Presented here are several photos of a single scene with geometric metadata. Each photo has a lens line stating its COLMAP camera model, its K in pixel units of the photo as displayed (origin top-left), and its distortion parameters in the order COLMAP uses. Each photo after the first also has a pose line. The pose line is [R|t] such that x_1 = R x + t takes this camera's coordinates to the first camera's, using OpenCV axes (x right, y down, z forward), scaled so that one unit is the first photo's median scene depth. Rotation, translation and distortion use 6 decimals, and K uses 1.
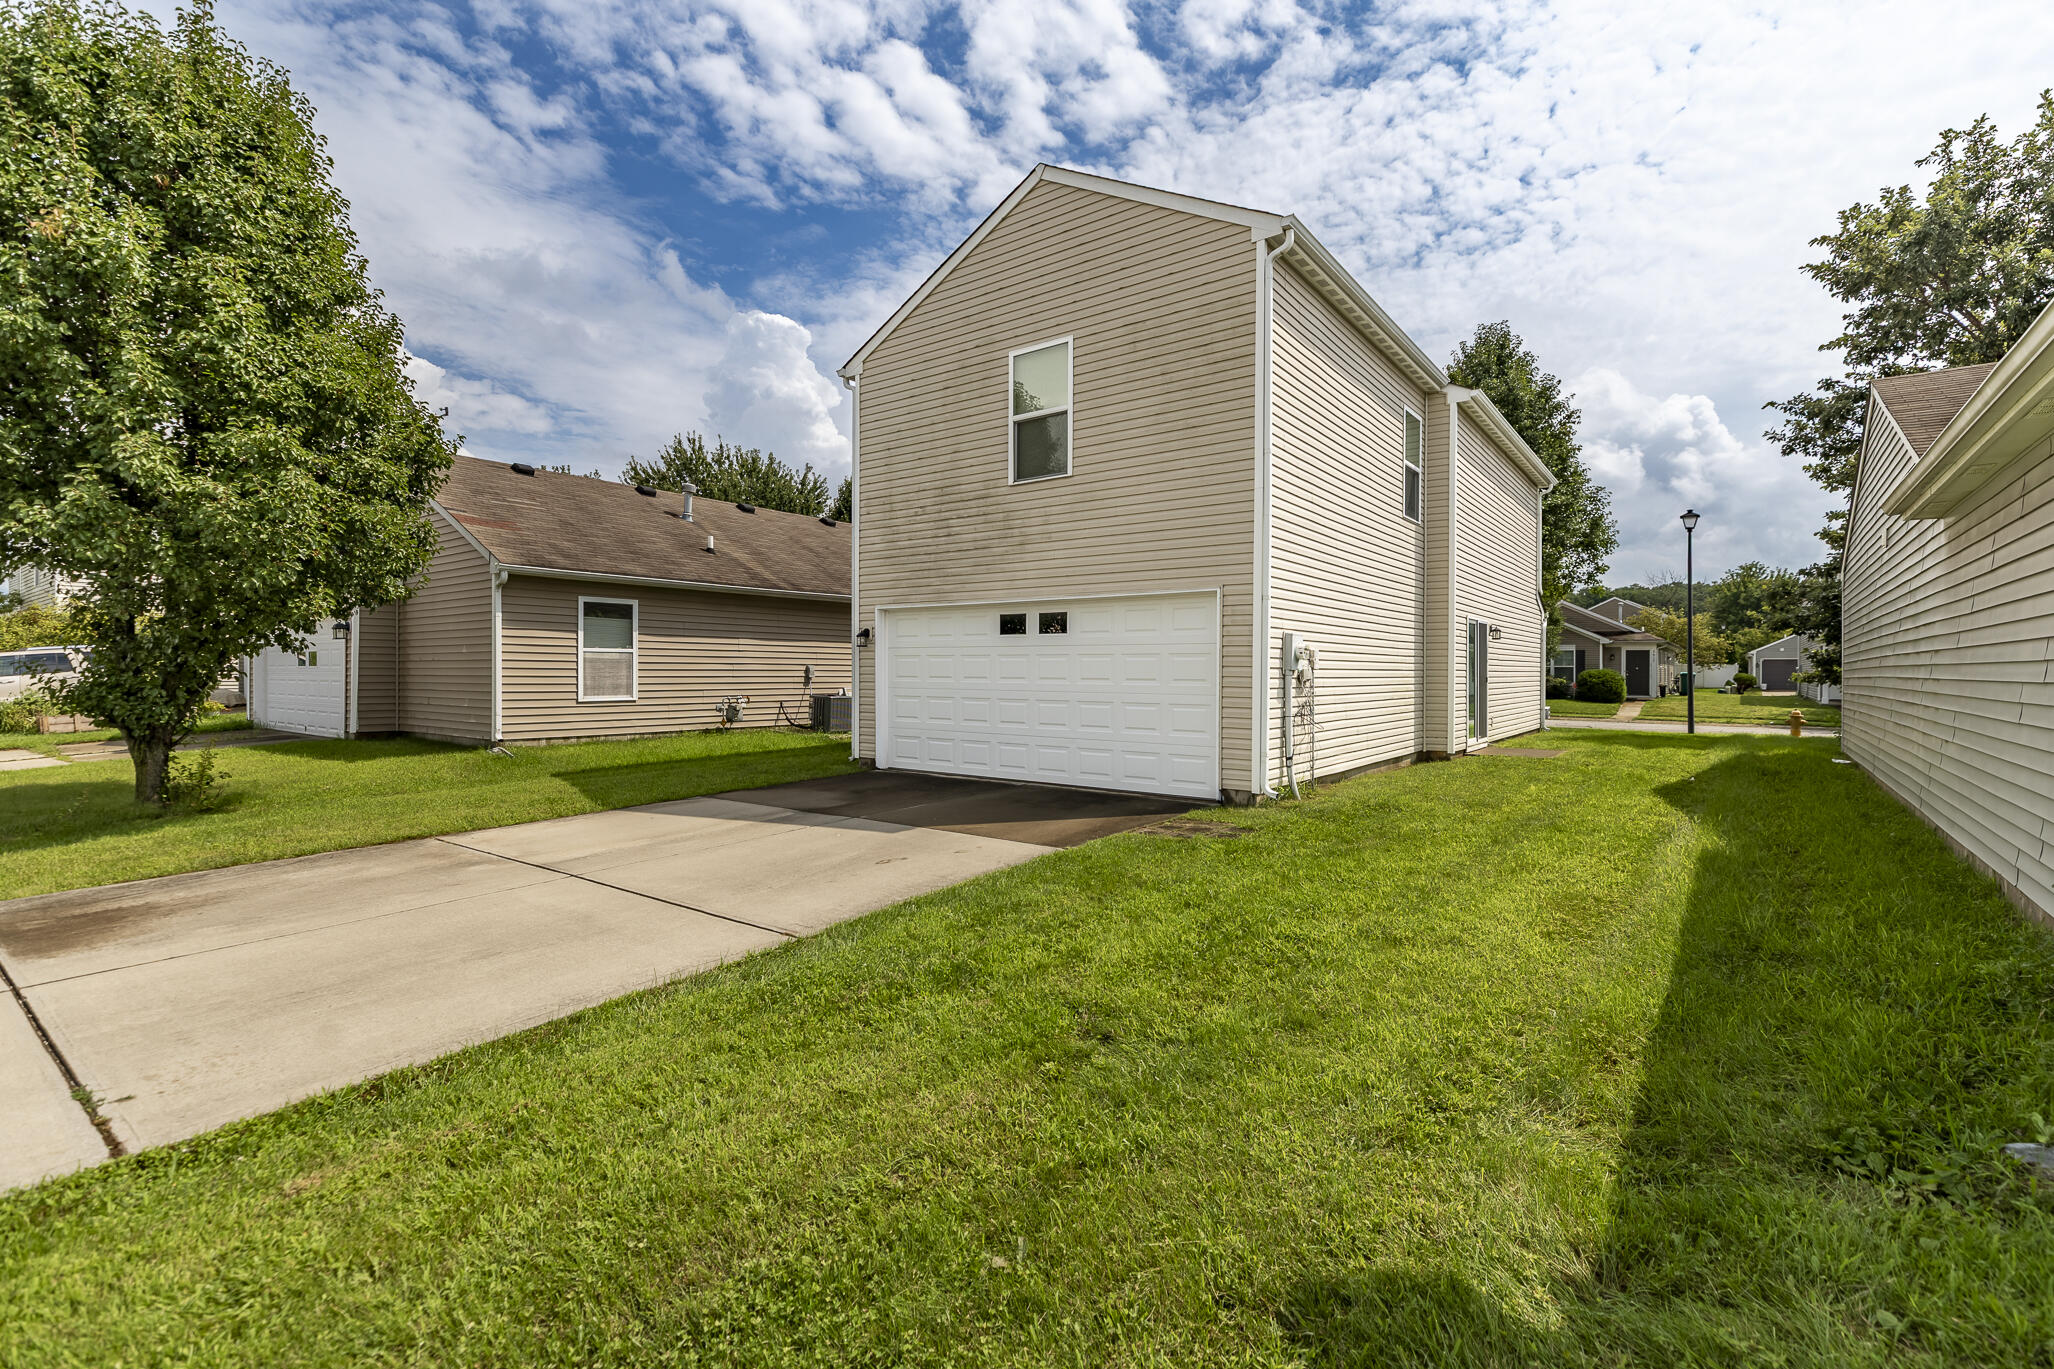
lens RADIAL K [[911.1, 0, 1019.5], [0, 911.1, 671.8], [0, 0, 1]] dist [0.004782, -0.000826]
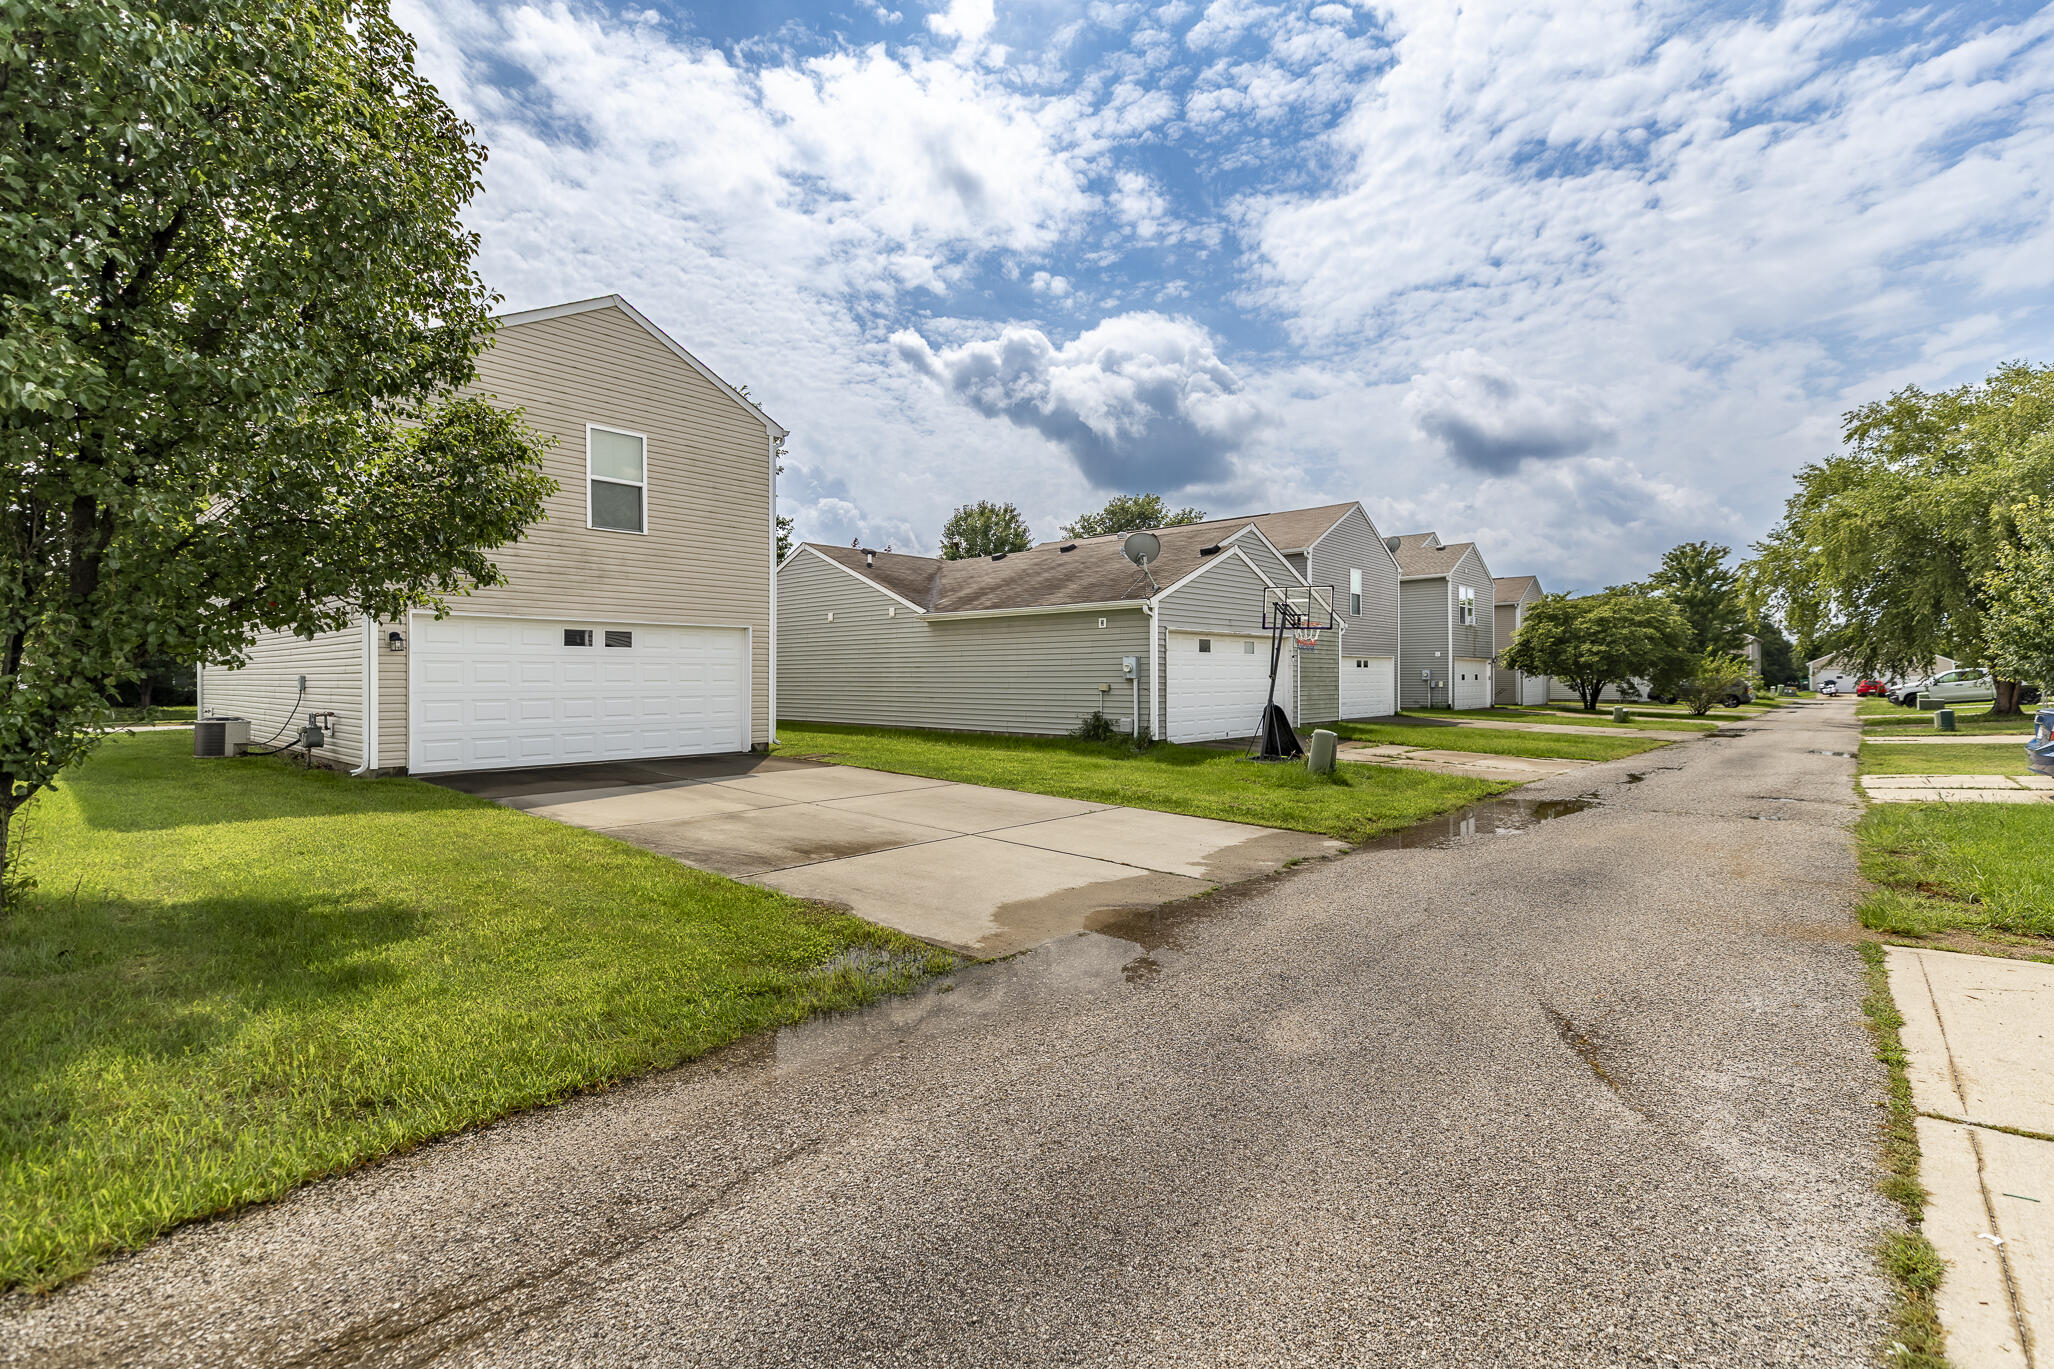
lens RADIAL K [[911.1, 0, 1019.5], [0, 911.1, 671.8], [0, 0, 1]] dist [0.004782, -0.000826]
pose [[0.079049, -0.002984, 0.996866, -1.248378], [0.005115, 0.999984, 0.002588, -0.006000], [-0.996858, 0.004894, 0.079063, 0.309532]]
